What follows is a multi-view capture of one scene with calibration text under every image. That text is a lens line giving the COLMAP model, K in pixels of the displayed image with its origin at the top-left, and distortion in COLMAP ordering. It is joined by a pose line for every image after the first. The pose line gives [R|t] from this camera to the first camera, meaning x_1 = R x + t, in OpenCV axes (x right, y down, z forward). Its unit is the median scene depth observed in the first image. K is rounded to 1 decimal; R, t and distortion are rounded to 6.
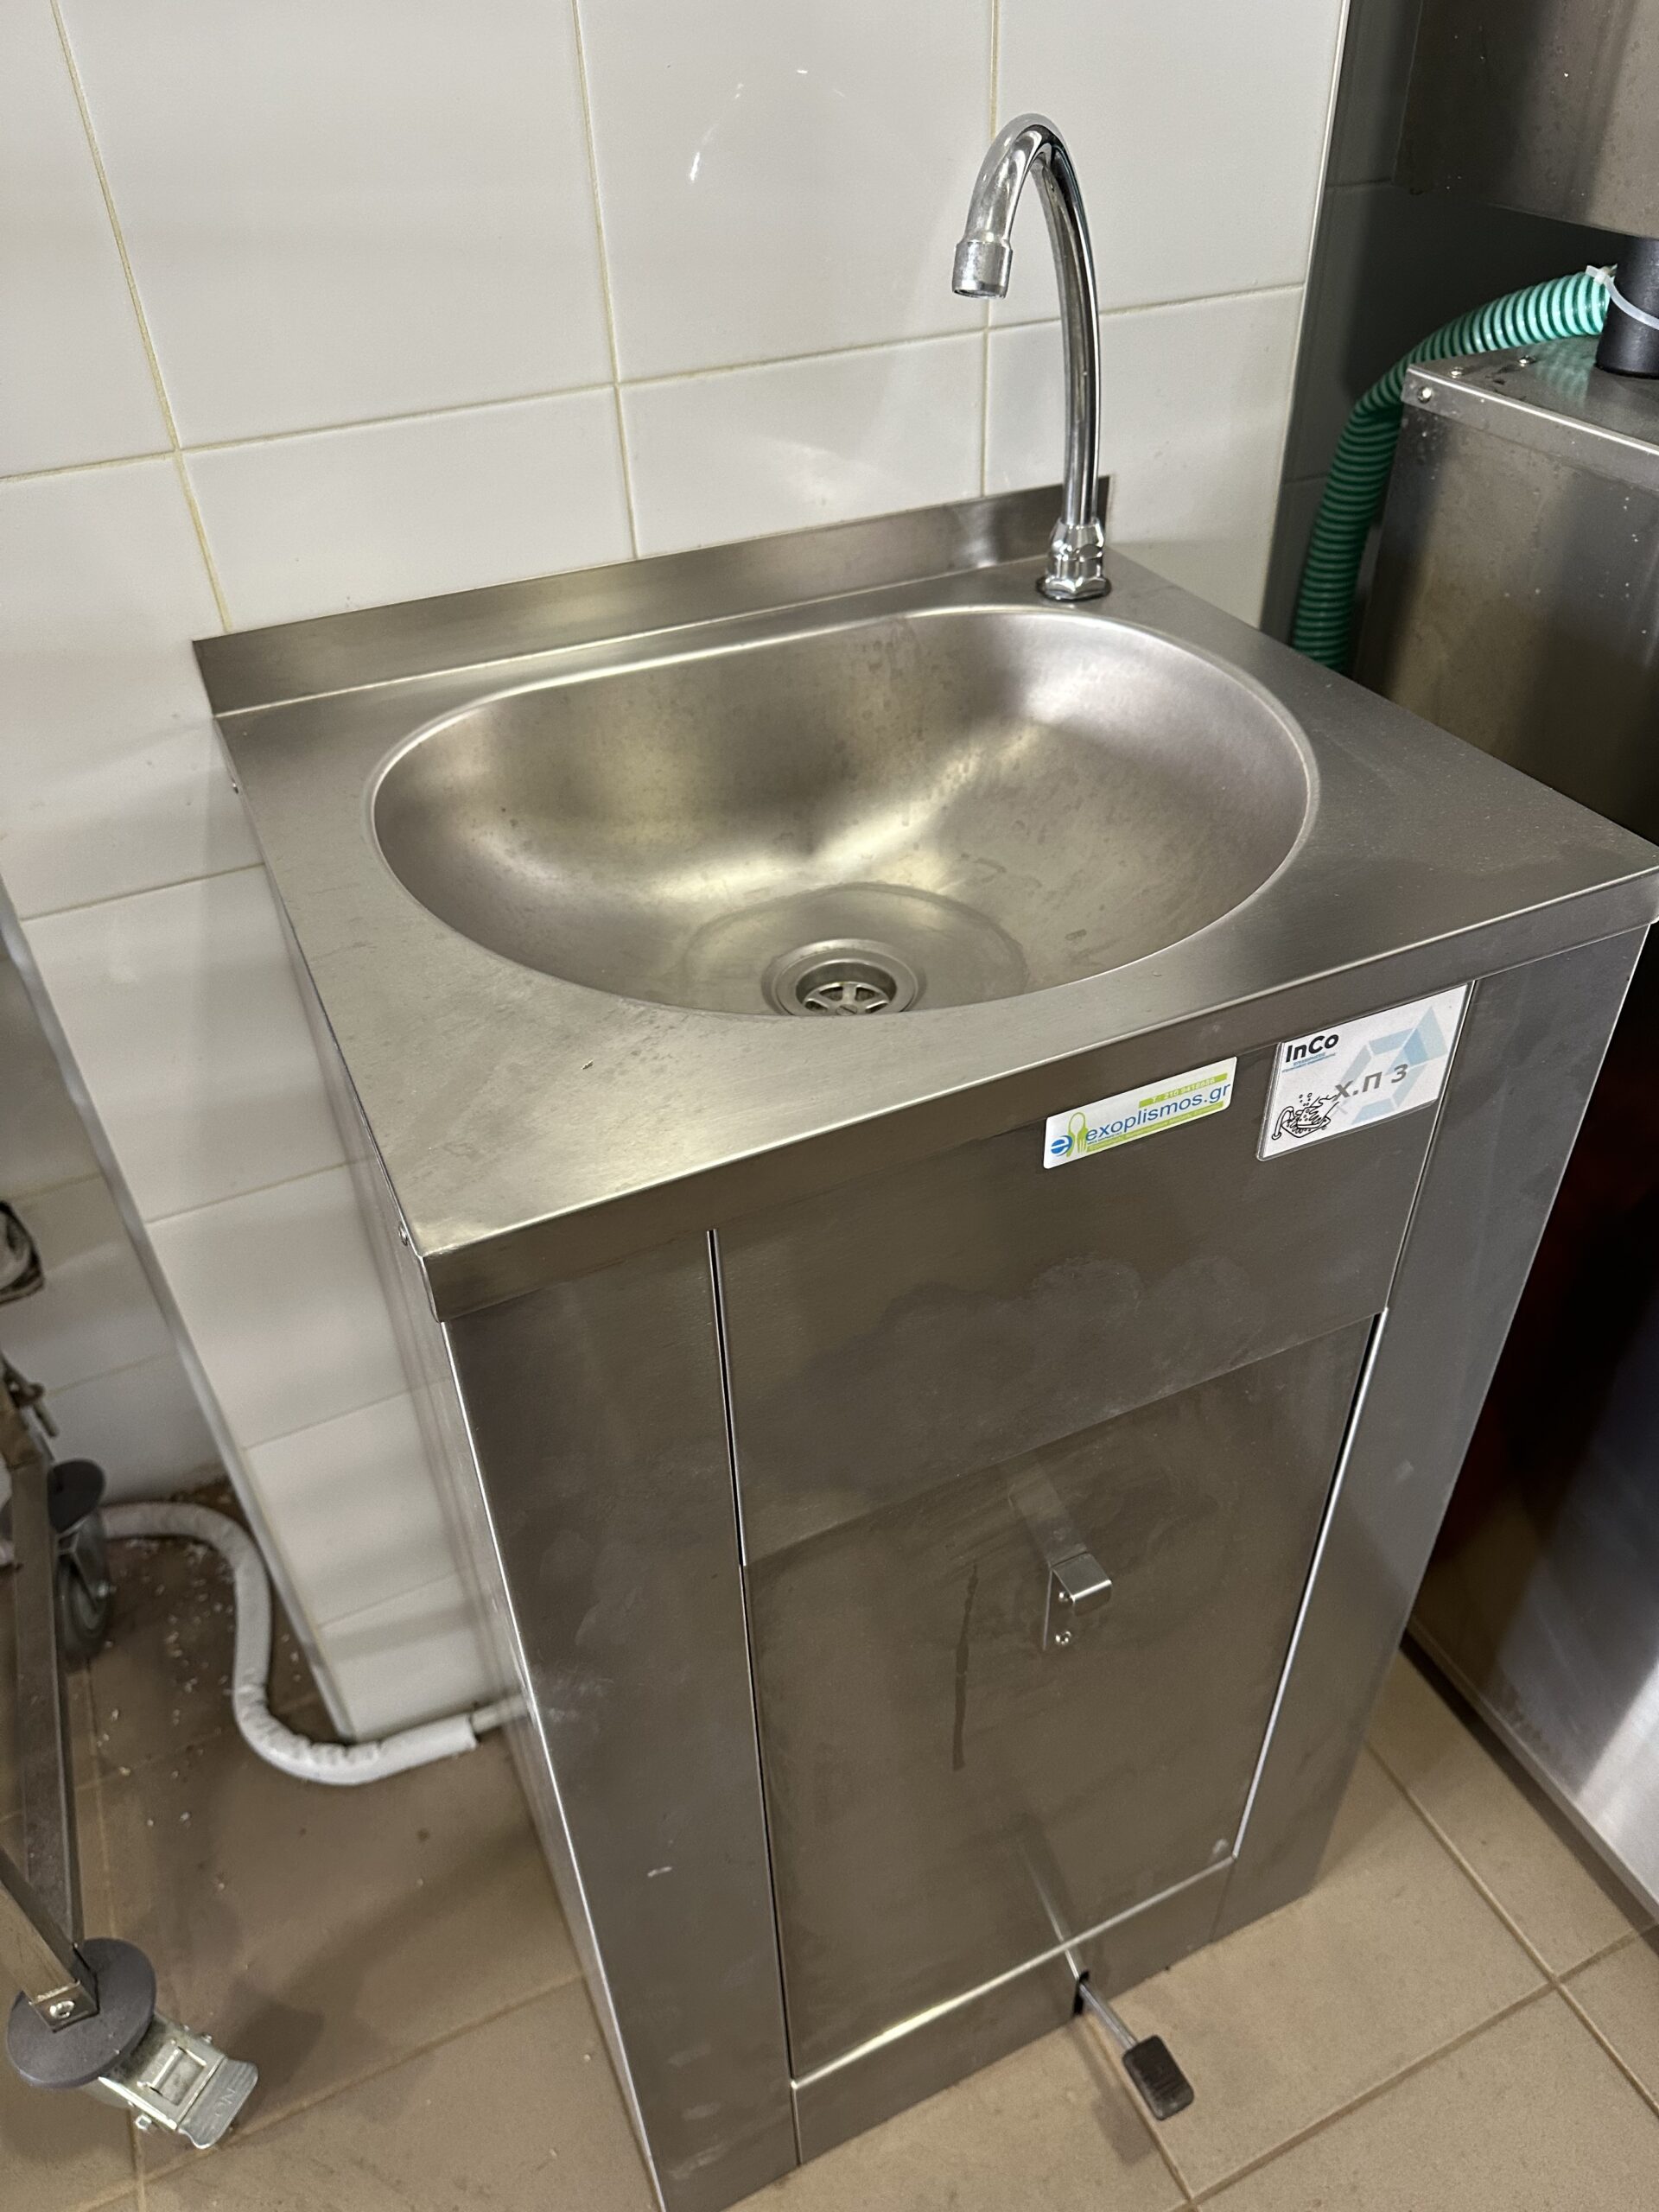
lens RADIAL K [[1583.2, 0, 823.8], [0, 1583.2, 1106.3], [0, 0, 1]] dist [0.033910, -0.038879]
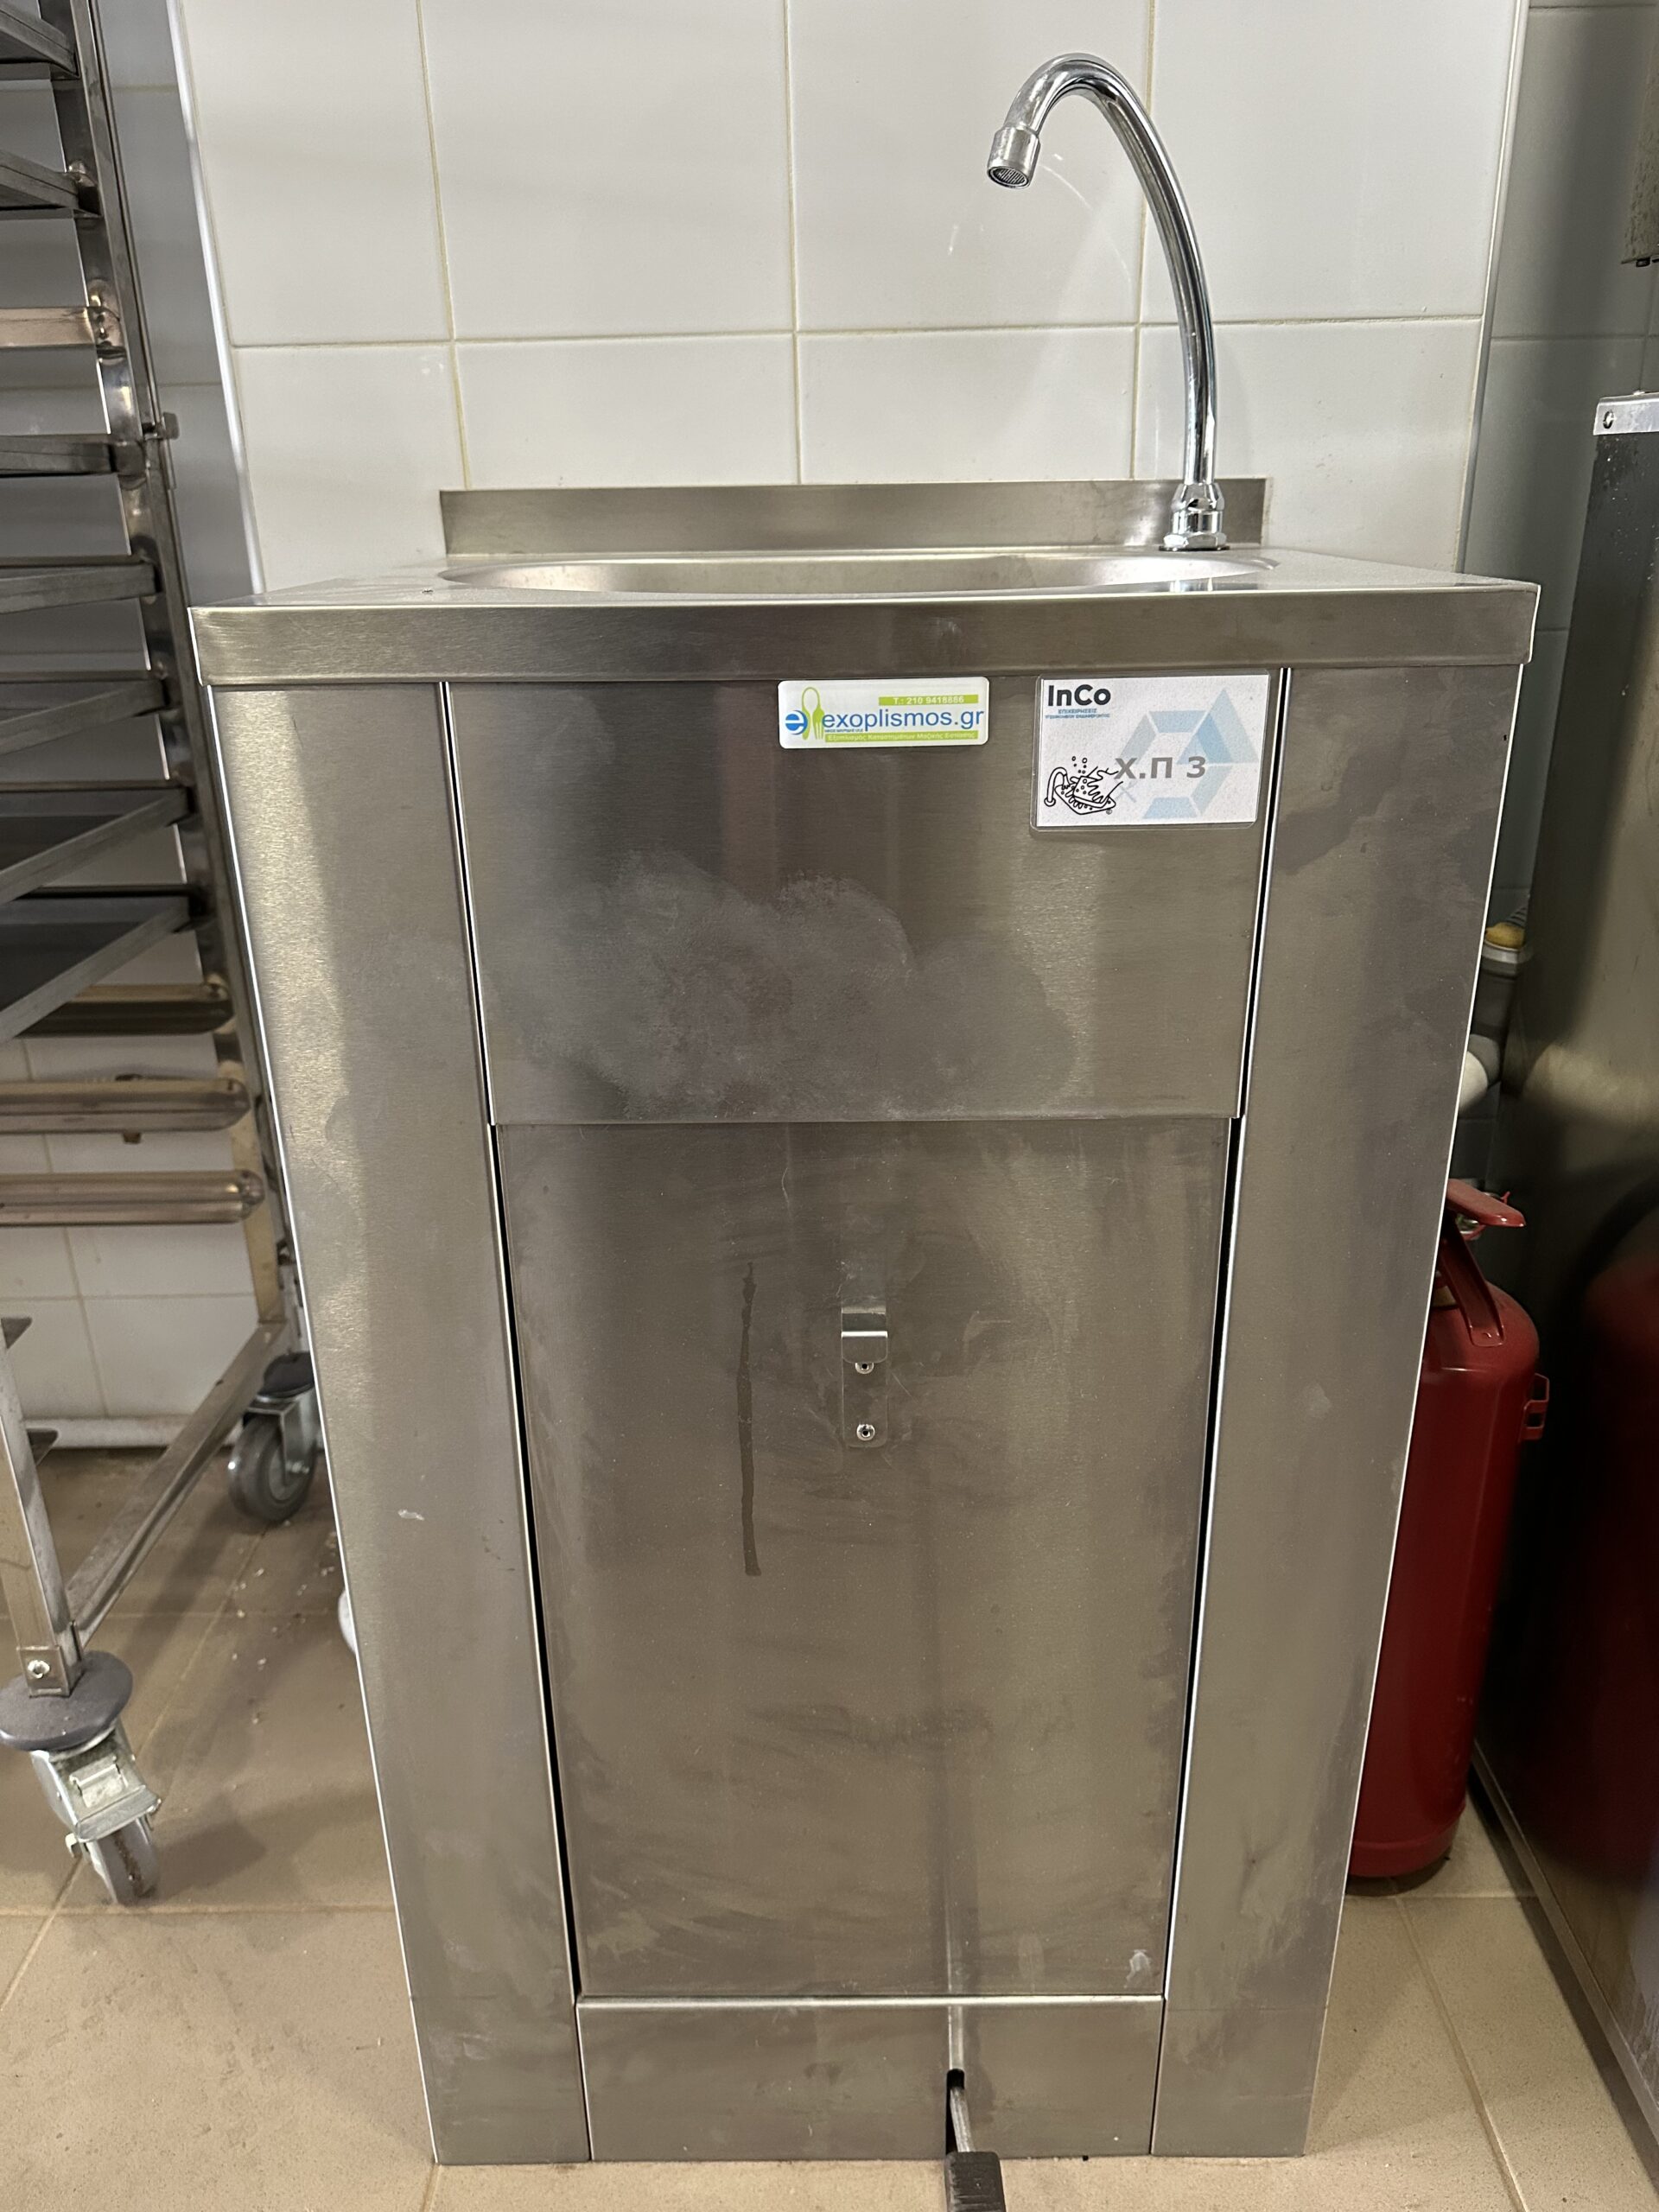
lens RADIAL K [[1583.2, 0, 832.3], [0, 1583.2, 1117.6], [0, 0, 1]] dist [0.033910, -0.038879]
pose [[0.904363, 0.168815, -0.391955, 0.516016], [-0.272346, 0.935400, -0.225510, 0.413239], [0.328565, 0.310691, 0.891917, 0.104423]]
